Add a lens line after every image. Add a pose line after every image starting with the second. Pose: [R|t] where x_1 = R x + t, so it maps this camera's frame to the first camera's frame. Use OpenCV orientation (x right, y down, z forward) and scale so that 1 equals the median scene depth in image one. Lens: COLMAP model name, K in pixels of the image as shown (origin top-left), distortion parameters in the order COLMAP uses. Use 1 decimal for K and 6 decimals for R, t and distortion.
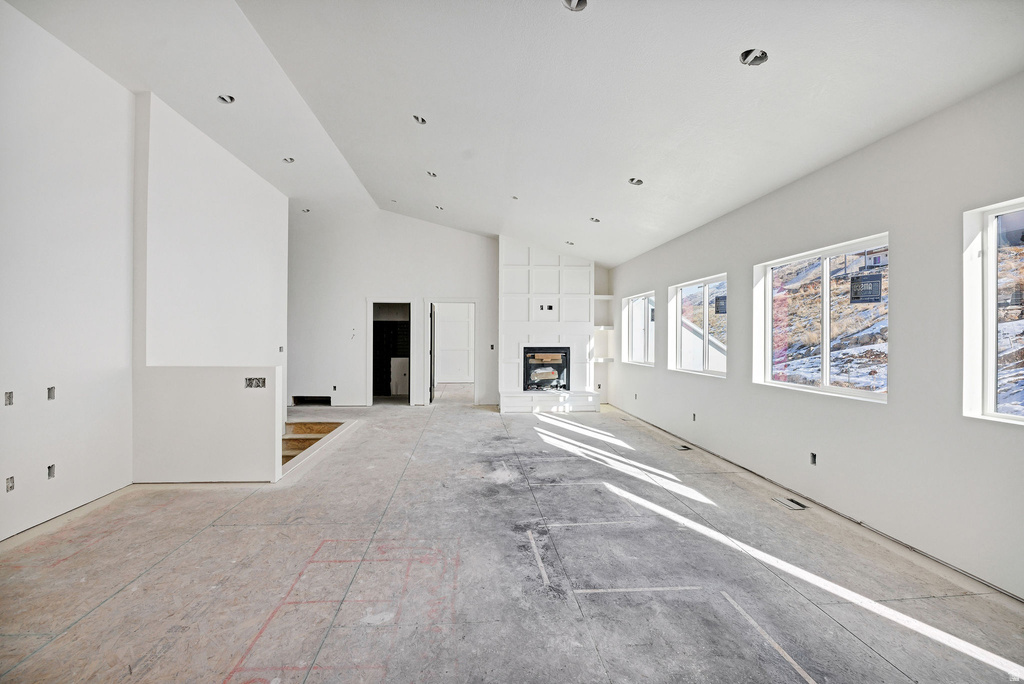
lens RADIAL K [[470.0, 0, 515.4], [0, 470.0, 339.6], [0, 0, 1]] dist [-0.003217, -0.000317]
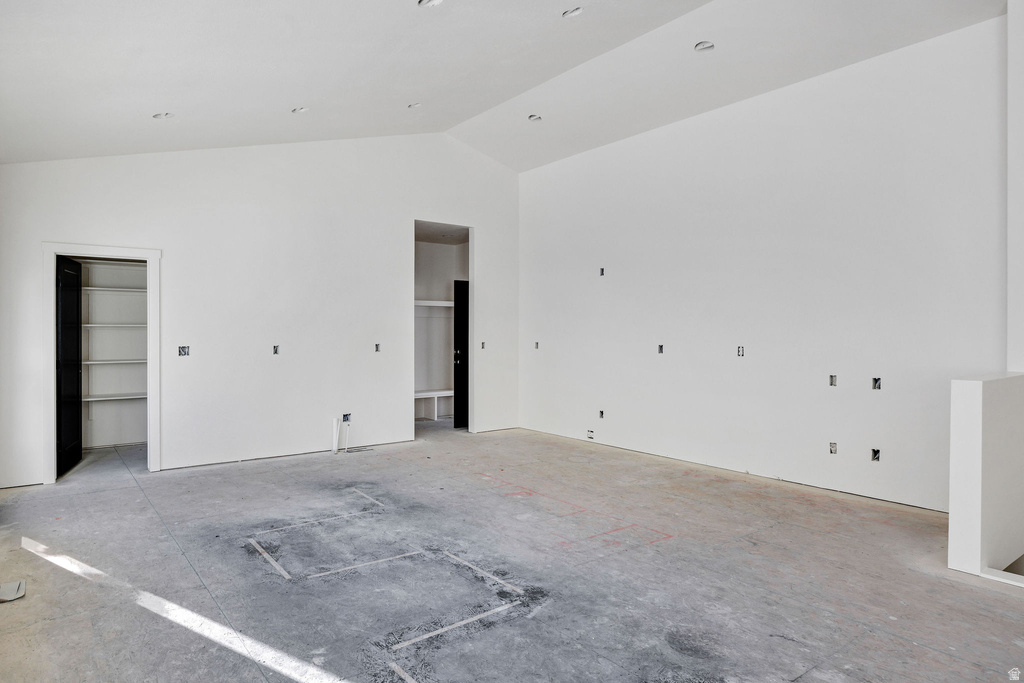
lens RADIAL K [[593.6, 0, 511.1], [0, 593.6, 339.4], [0, 0, 1]] dist [0.002930, 0.000417]
pose [[-0.827345, -0.001807, -0.561691, 0.644022], [-0.010222, 0.999878, 0.011841, -0.015007], [0.561601, 0.015538, -0.827262, 1.962088]]
